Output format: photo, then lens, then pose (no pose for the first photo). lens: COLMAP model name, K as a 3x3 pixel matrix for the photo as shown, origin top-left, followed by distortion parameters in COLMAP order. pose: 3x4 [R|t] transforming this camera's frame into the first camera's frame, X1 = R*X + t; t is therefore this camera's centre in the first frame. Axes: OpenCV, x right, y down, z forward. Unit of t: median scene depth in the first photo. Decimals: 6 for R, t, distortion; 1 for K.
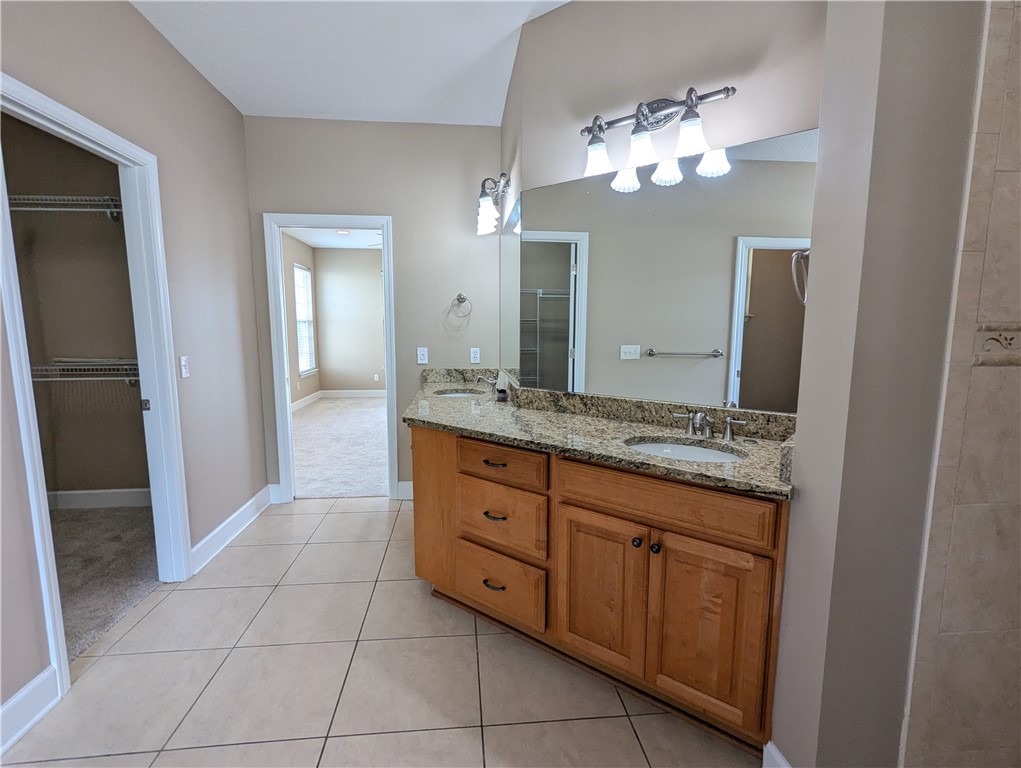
lens RADIAL K [[483.2, 0, 509.3], [0, 483.2, 384.3], [0, 0, 1]] dist [0.005675, 0.000319]
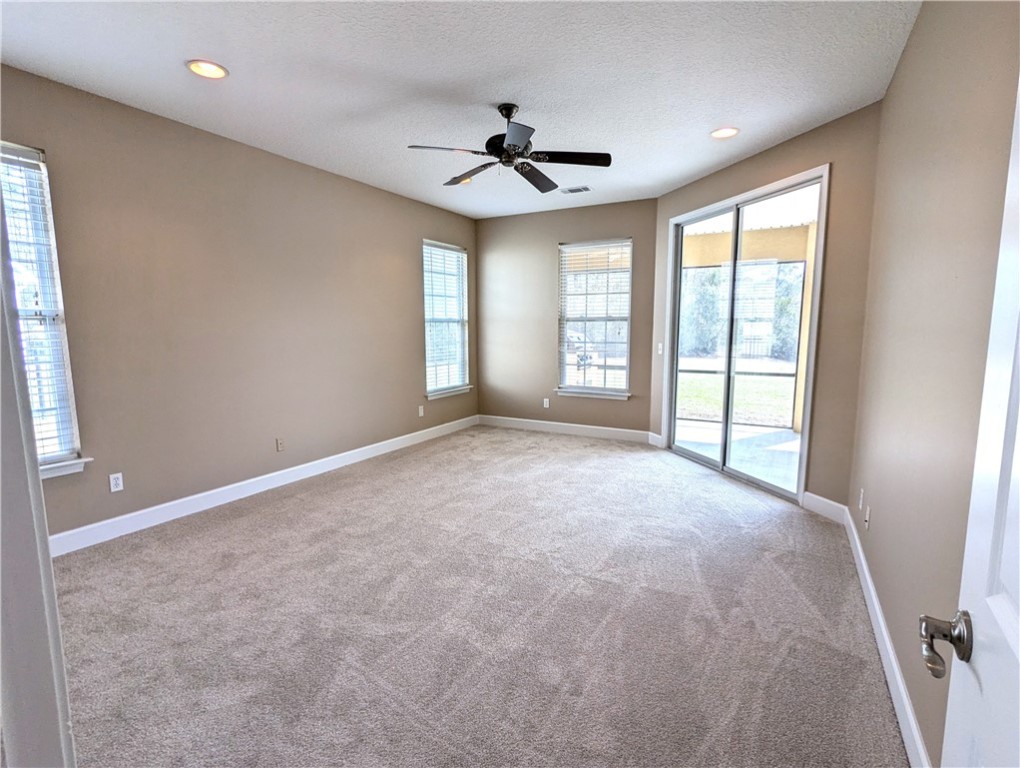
lens RADIAL K [[482.7, 0, 515.6], [0, 482.7, 389.0], [0, 0, 1]] dist [0.005675, 0.000319]
pose [[0.812911, 0.070470, -0.578109, 0.083501], [-0.065844, 0.997409, 0.028994, -0.053363], [0.578654, 0.014496, 0.815444, 0.449639]]
